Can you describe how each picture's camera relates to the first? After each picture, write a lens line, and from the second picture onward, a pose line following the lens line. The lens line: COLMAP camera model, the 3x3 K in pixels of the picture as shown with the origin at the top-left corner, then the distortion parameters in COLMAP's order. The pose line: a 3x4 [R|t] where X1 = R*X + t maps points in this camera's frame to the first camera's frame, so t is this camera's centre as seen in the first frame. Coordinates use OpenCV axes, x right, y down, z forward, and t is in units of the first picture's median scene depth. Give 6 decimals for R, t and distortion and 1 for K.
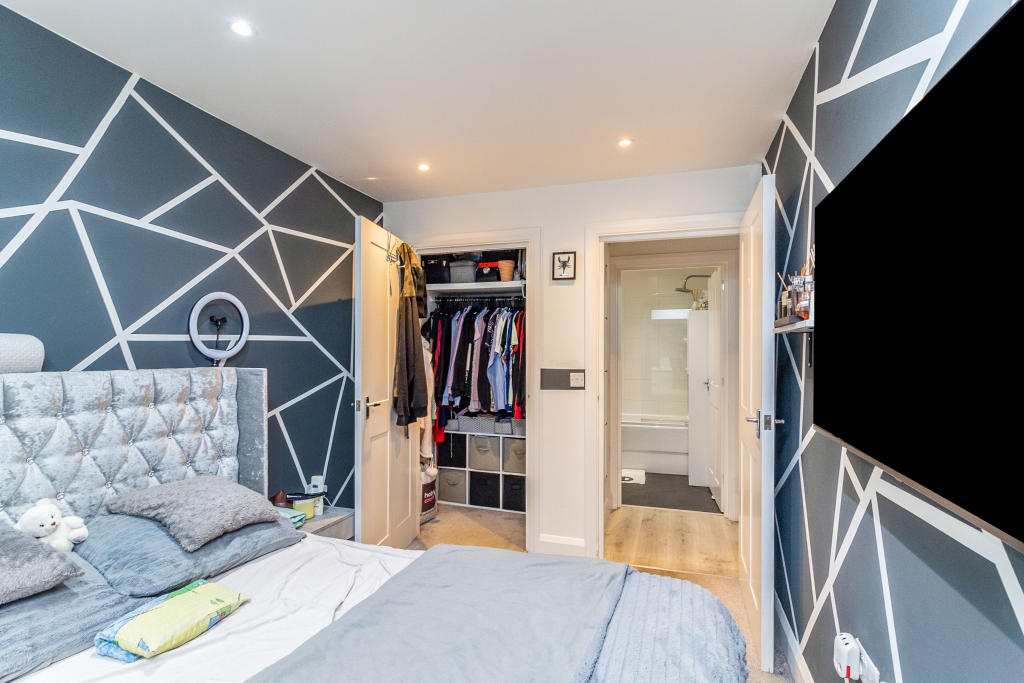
lens RADIAL K [[491.0, 0, 508.3], [0, 491.0, 349.8], [0, 0, 1]] dist [0.004751, -0.001519]
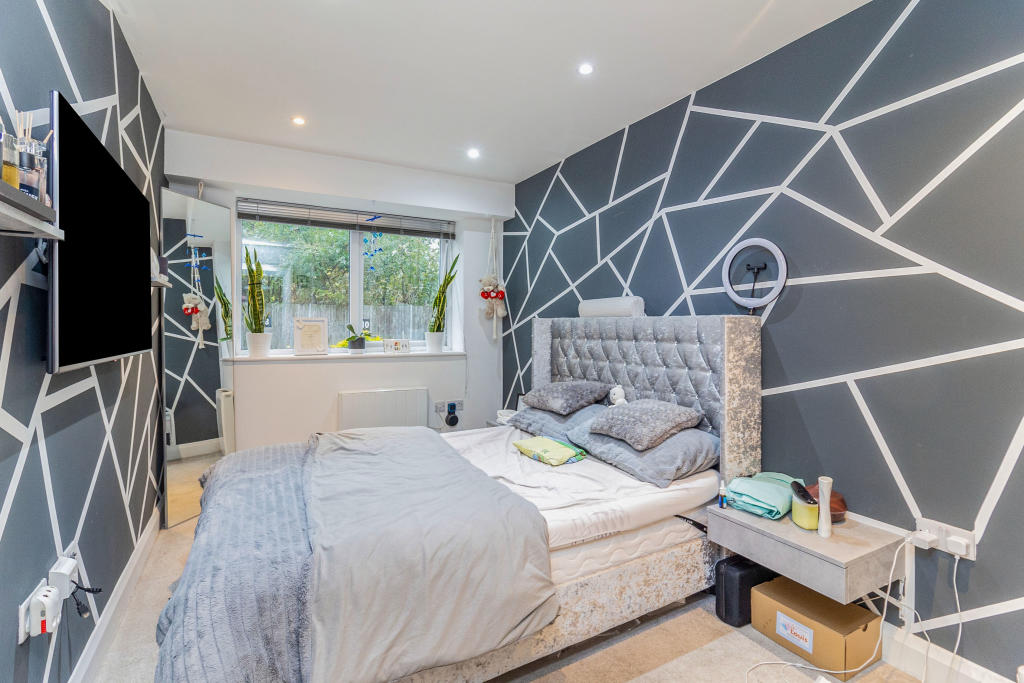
lens RADIAL K [[491.0, 0, 525.3], [0, 491.0, 327.4], [0, 0, 1]] dist [0.004751, -0.001519]
pose [[-0.677190, 0.003484, -0.735800, 0.422137], [0.001545, 0.999993, 0.003313, 0.052715], [0.735806, 0.001107, -0.677191, 1.268856]]
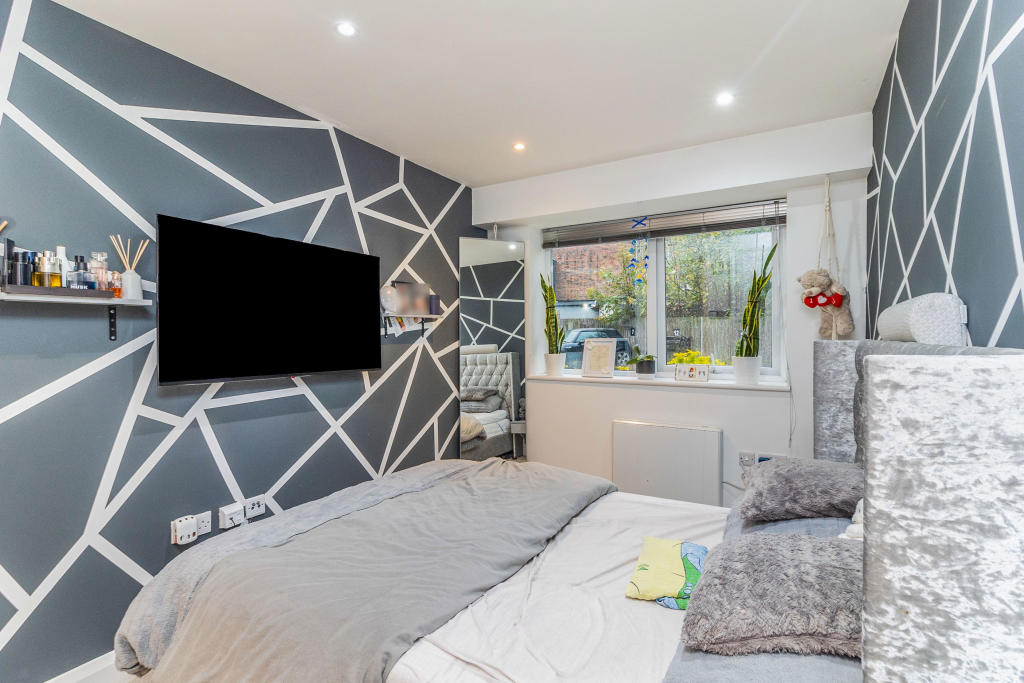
lens RADIAL K [[491.0, 0, 471.3], [0, 491.0, 340.6], [0, 0, 1]] dist [0.004751, -0.001519]
pose [[-0.973813, 0.003889, 0.227318, -0.275834], [0.004465, 0.999988, 0.002019, 0.026646], [-0.227307, 0.002981, -0.973819, 1.256105]]
